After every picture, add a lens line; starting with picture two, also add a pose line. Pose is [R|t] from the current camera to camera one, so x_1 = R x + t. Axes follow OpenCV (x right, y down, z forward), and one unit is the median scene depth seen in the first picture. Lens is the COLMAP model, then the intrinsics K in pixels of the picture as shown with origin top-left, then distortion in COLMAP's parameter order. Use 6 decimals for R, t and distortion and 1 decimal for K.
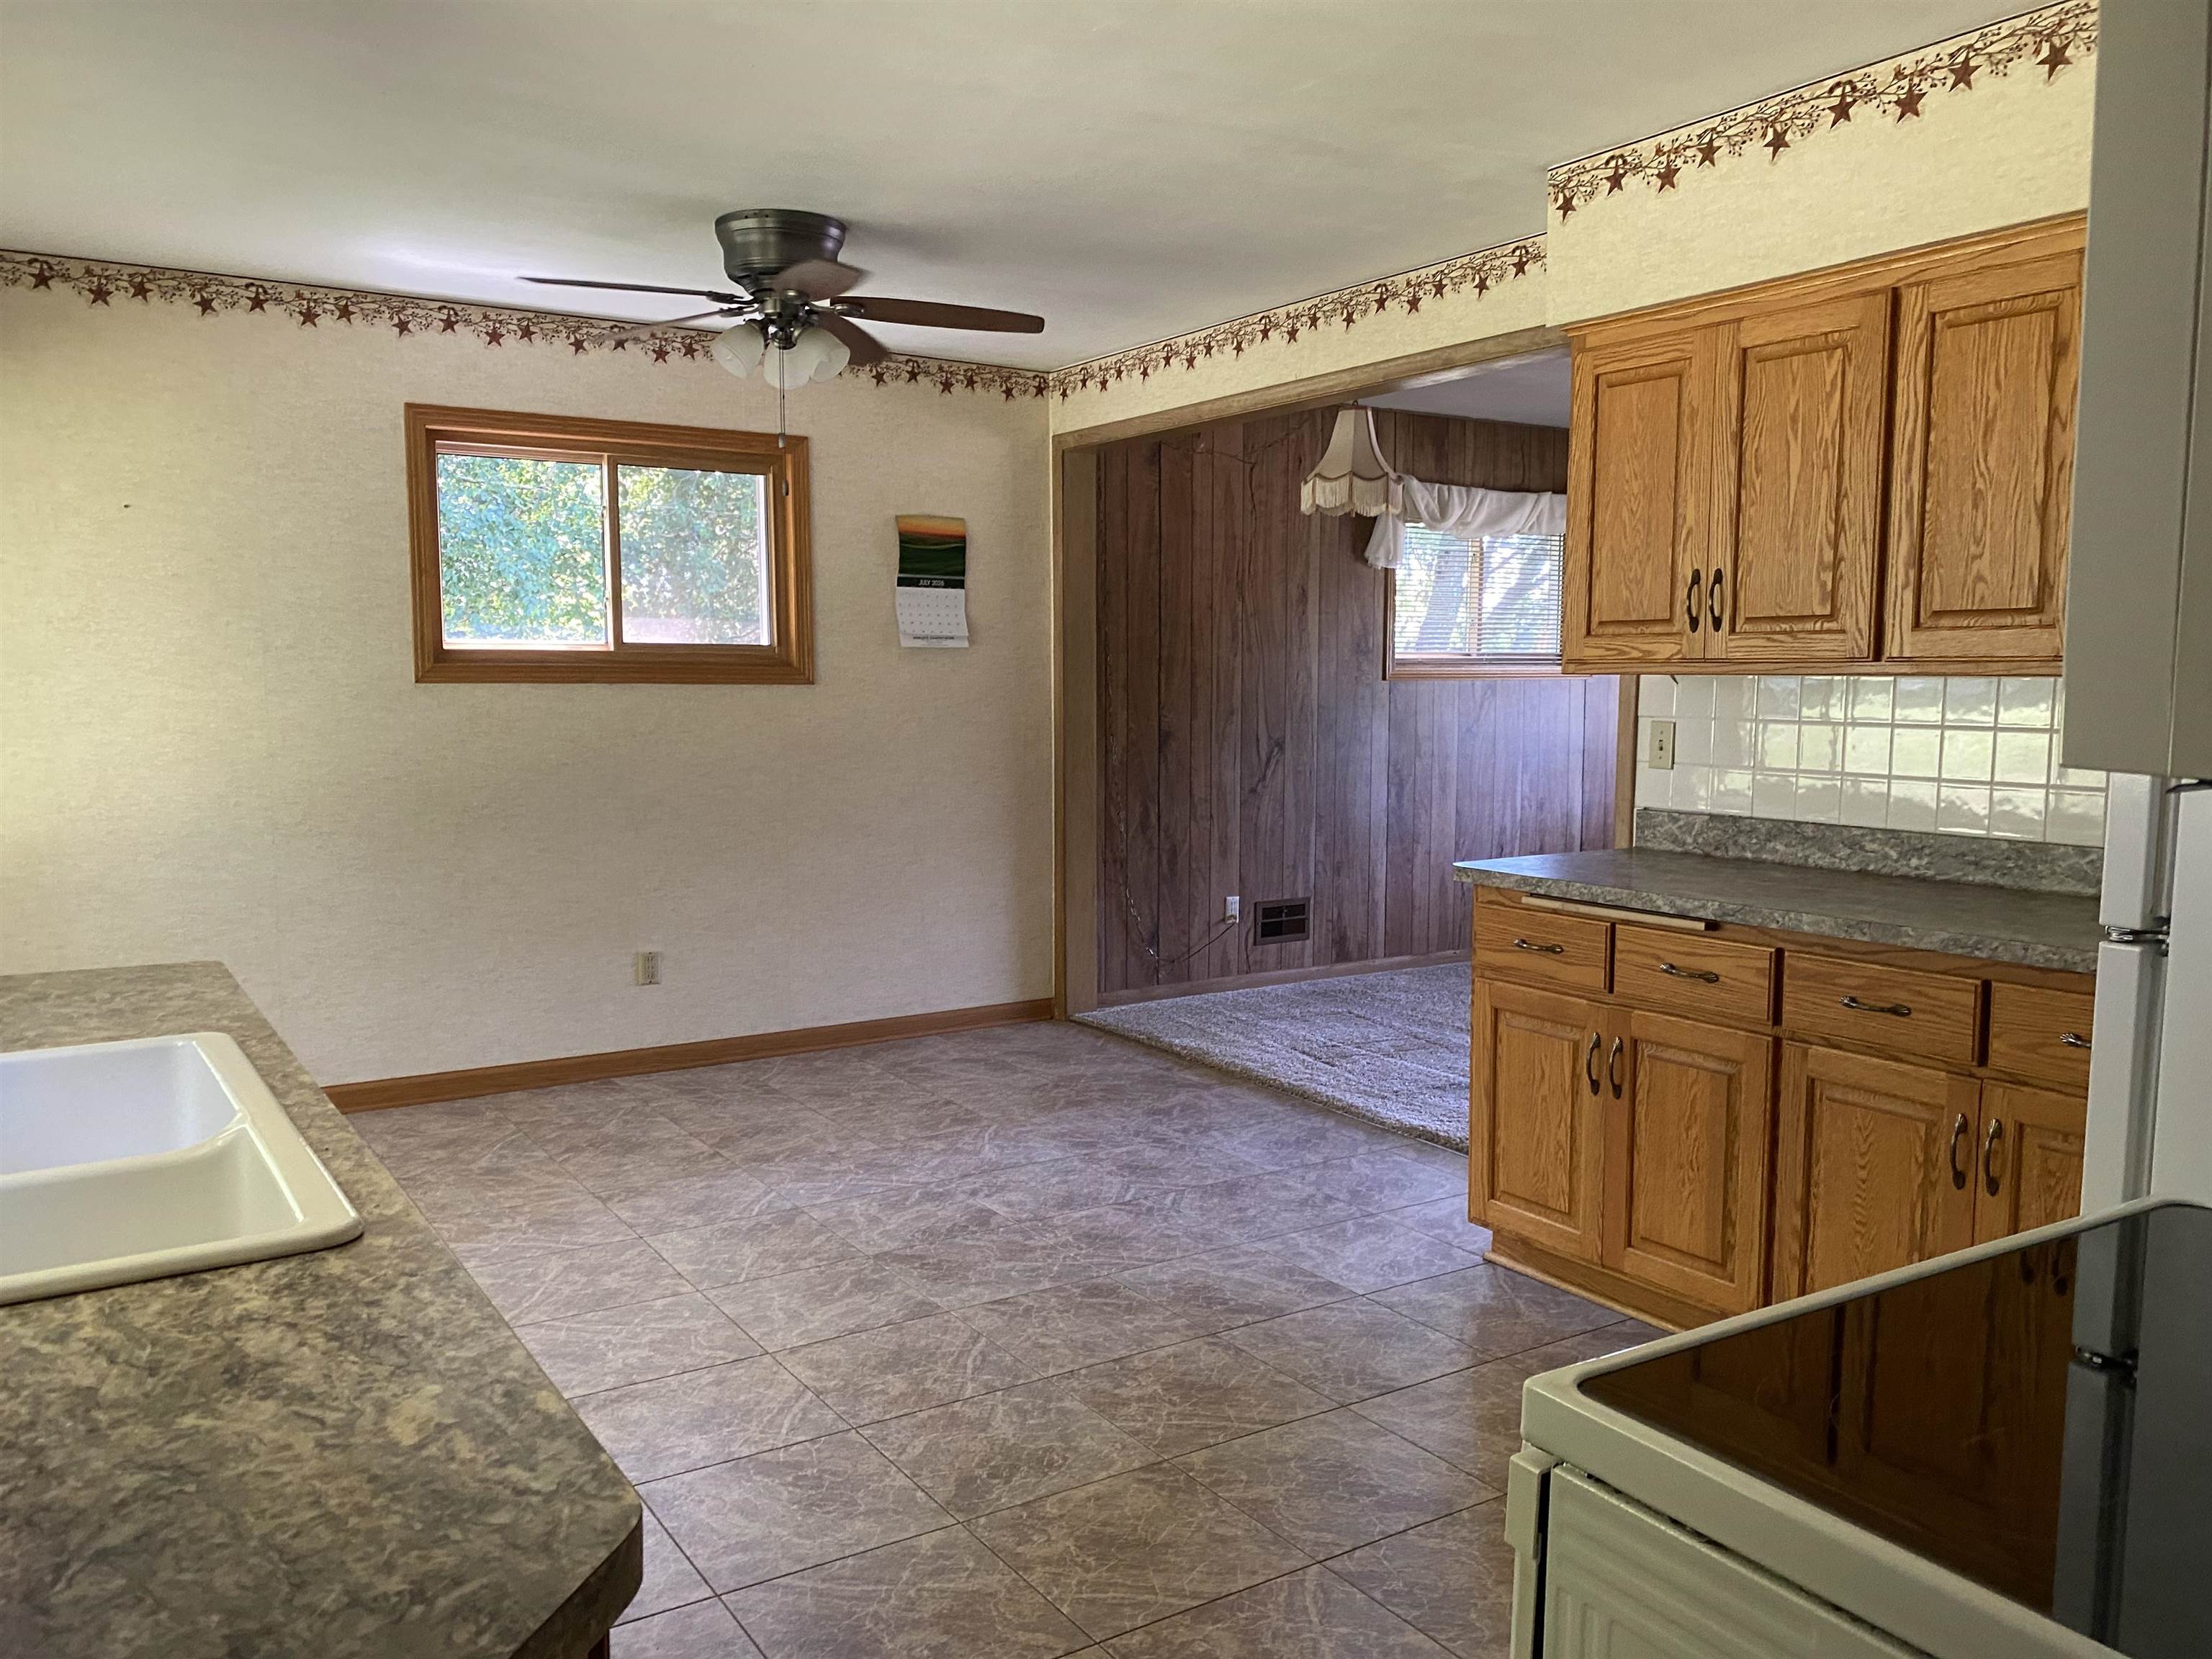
lens RADIAL K [[1681.3, 0, 1093.0], [0, 1681.3, 869.9], [0, 0, 1]] dist [0.002889, 0.001401]
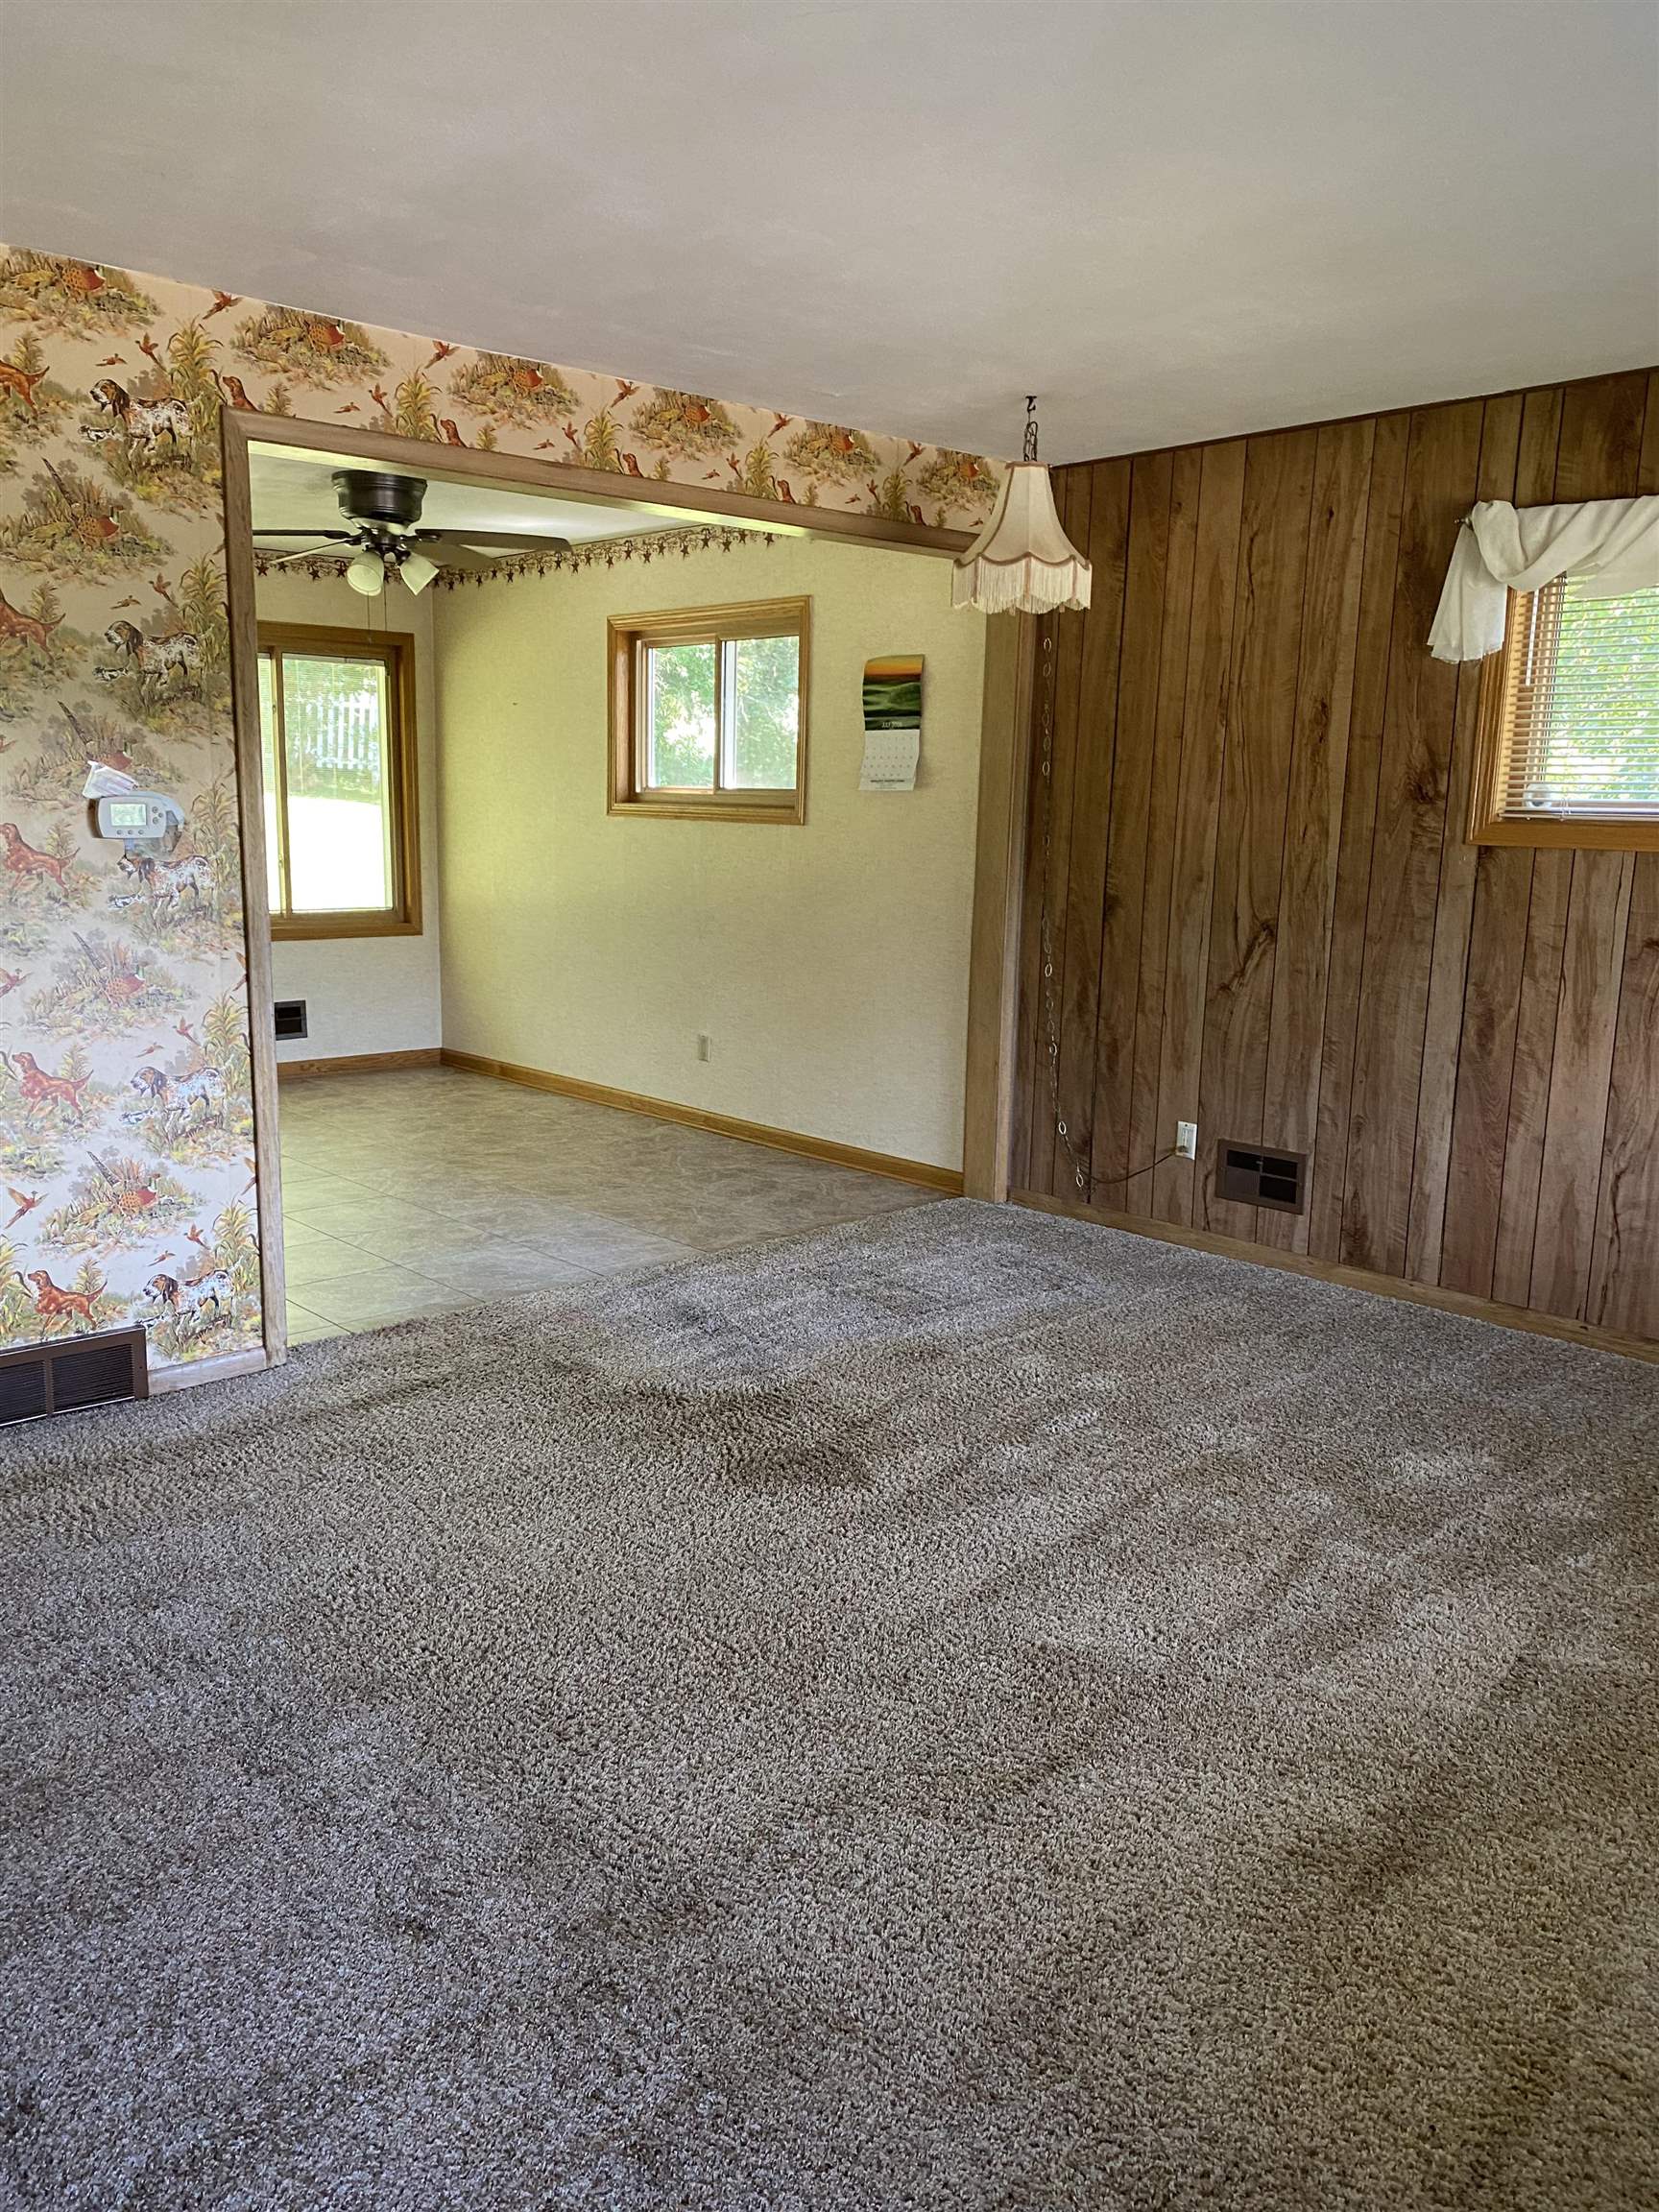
lens RADIAL K [[1681.3, 0, 830.3], [0, 1681.3, 1136.6], [0, 0, 1]] dist [0.002889, 0.001401]
pose [[0.160922, 0.190175, -0.968472, 1.110599], [-0.139983, 0.975738, 0.168342, -0.116686], [0.976990, 0.108480, 0.183640, 0.985721]]
